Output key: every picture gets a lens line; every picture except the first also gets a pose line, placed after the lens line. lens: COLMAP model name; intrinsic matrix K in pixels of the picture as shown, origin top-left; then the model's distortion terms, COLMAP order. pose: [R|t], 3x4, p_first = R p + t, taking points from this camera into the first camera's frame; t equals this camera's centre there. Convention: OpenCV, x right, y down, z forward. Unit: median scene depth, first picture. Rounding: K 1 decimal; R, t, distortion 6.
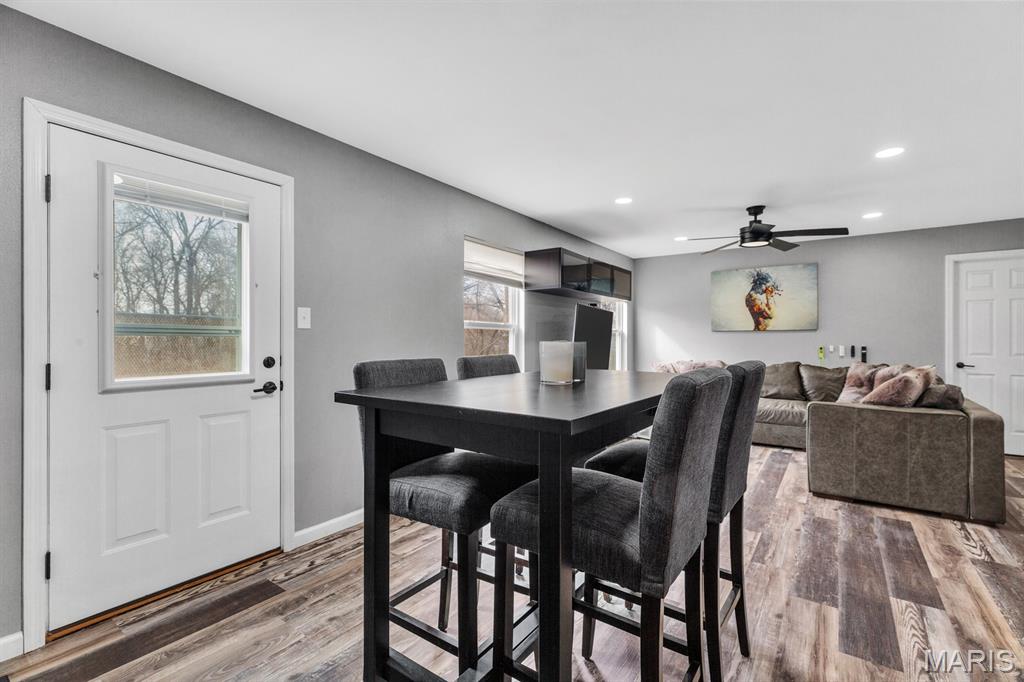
lens RADIAL K [[445.9, 0, 512.0], [0, 445.9, 341.0], [0, 0, 1]] dist [0.000660, 0.000176]
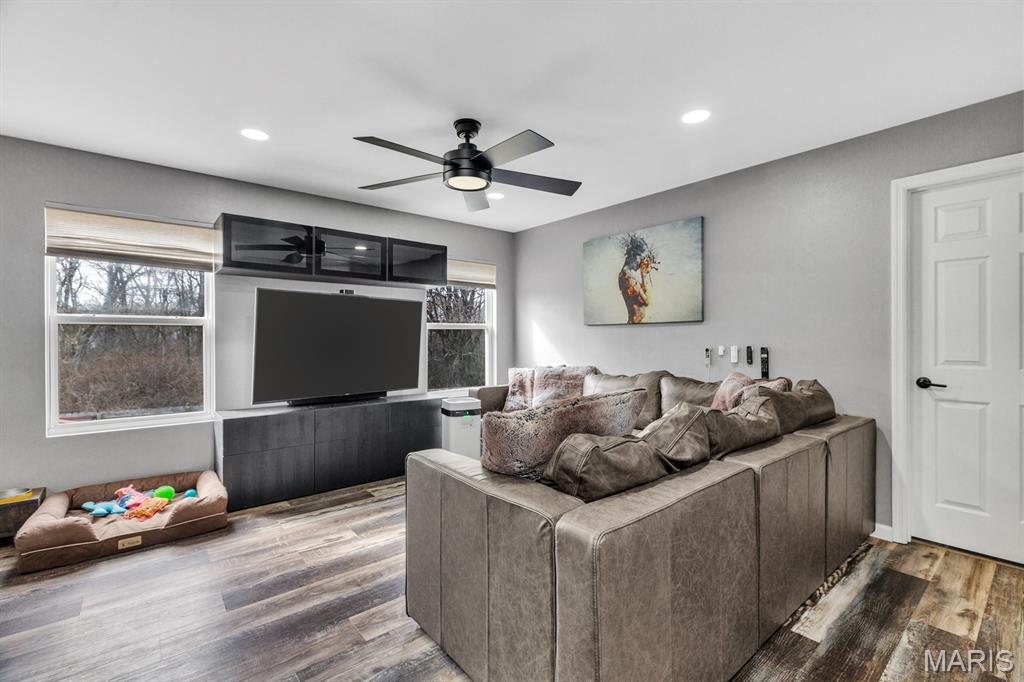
lens RADIAL K [[445.9, 0, 512.0], [0, 445.9, 341.0], [0, 0, 1]] dist [0.000660, 0.000176]
pose [[0.969002, -0.002257, -0.247042, 0.628672], [0.003165, 0.999990, 0.003279, 0.000422], [0.247032, -0.003960, 0.968999, 0.341776]]
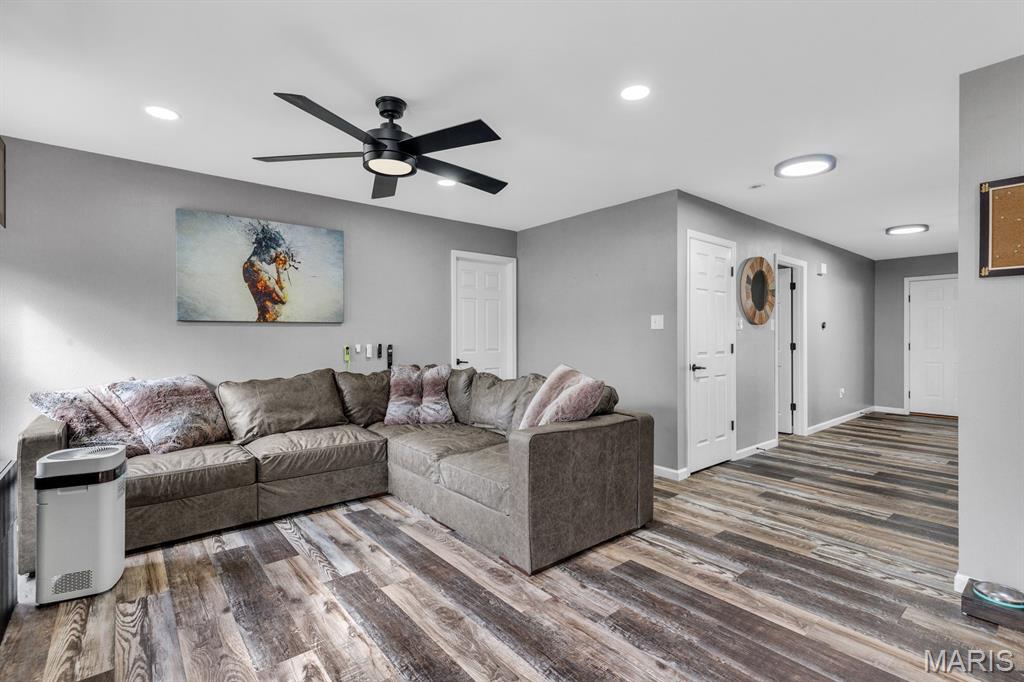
lens RADIAL K [[476.9, 0, 518.5], [0, 476.9, 340.8], [0, 0, 1]] dist [-0.000080, 0.000256]
pose [[0.249580, -0.010016, 0.968302, -0.000302], [0.003181, 0.999950, 0.009523, -0.002613], [-0.968349, 0.000704, 0.249599, 0.573407]]
